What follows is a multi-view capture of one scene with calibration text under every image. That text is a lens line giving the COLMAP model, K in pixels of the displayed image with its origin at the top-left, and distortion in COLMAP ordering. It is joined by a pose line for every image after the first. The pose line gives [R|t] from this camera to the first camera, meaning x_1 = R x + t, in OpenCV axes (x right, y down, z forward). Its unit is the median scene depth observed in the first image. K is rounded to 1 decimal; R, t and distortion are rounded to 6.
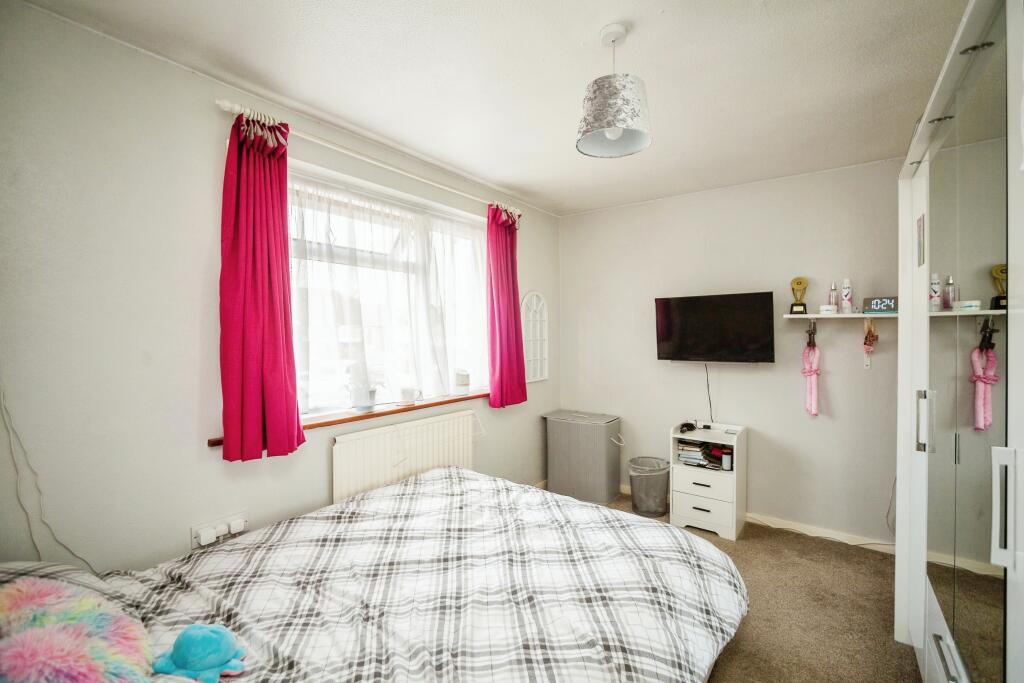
lens RADIAL K [[423.7, 0, 512.0], [0, 423.7, 341.5], [0, 0, 1]] dist [-0.039081, -0.000030]
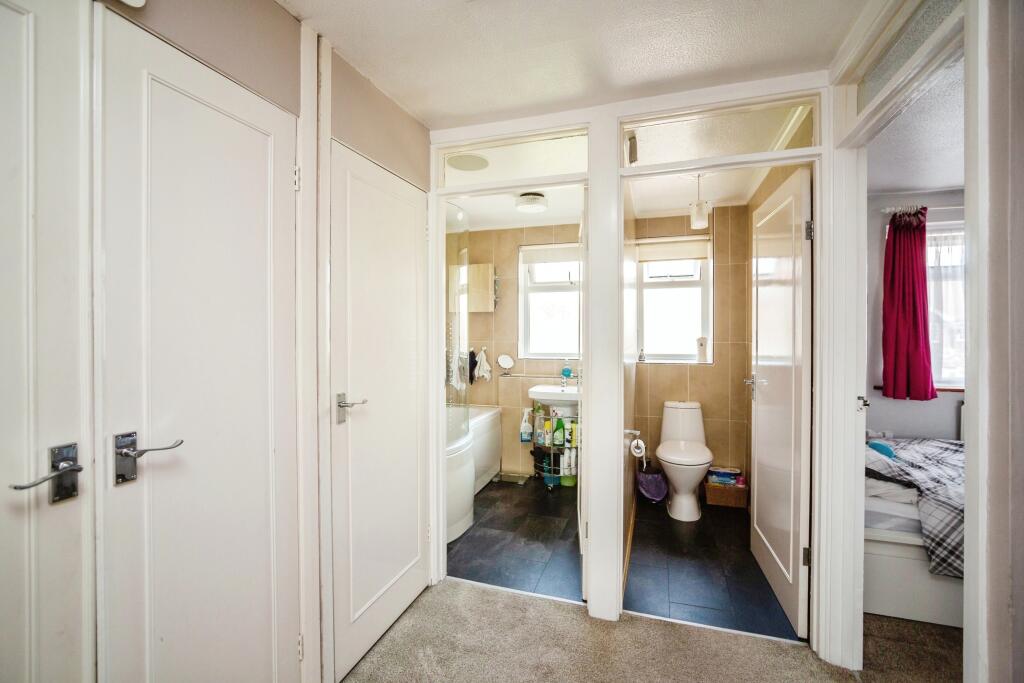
lens RADIAL K [[452.7, 0, 512.0], [0, 452.7, 341.5], [0, 0, 1]] dist [-0.000354, -0.000072]
pose [[0.332433, 0.012687, -0.943042, 0.653543], [-0.011100, 0.999893, 0.009539, 0.027857], [0.943062, 0.007297, 0.332538, -1.220668]]
